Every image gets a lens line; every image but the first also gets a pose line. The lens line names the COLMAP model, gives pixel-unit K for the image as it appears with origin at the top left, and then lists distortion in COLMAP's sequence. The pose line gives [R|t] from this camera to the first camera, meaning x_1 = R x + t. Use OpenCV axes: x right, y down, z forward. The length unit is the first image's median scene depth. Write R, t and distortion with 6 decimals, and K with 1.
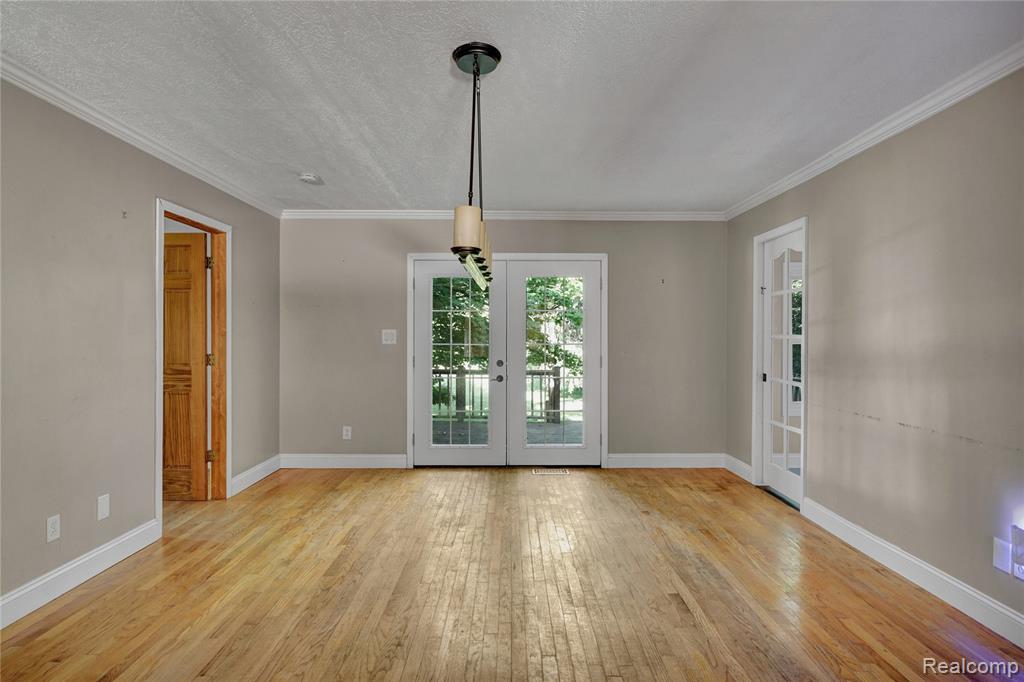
lens RADIAL K [[530.2, 0, 506.7], [0, 530.2, 338.7], [0, 0, 1]] dist [-0.001924, 0.003747]
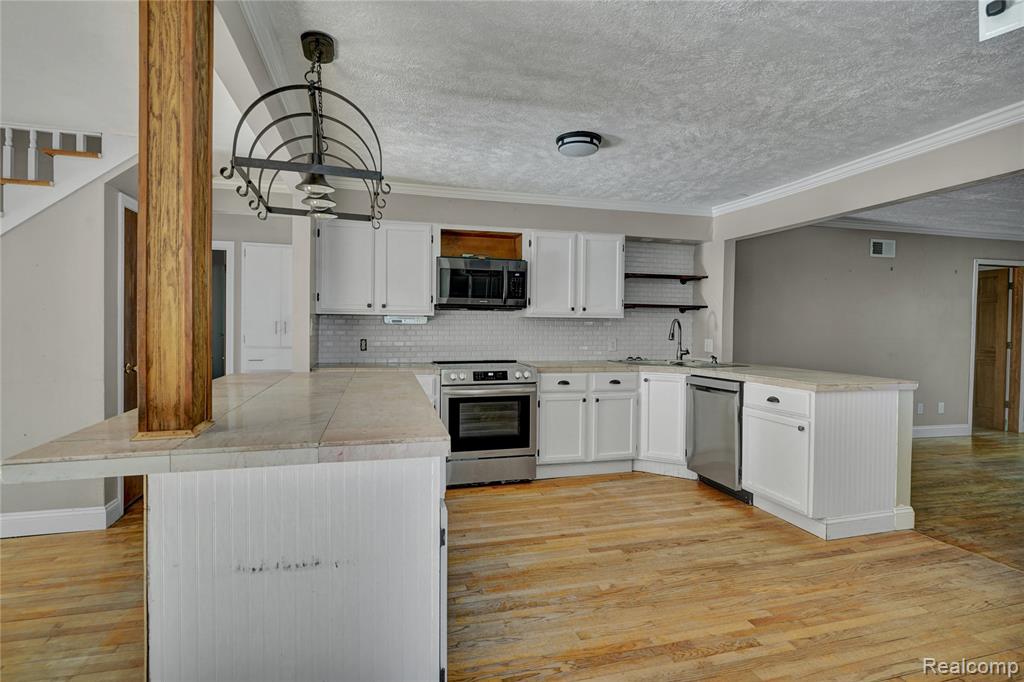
lens RADIAL K [[530.2, 0, 507.5], [0, 530.2, 336.7], [0, 0, 1]] dist [-0.001924, 0.003747]
pose [[0.257945, 0.022215, -0.965904, 0.617490], [-0.016451, 0.999692, 0.018599, 0.008011], [0.966020, 0.011093, 0.258231, -0.911927]]
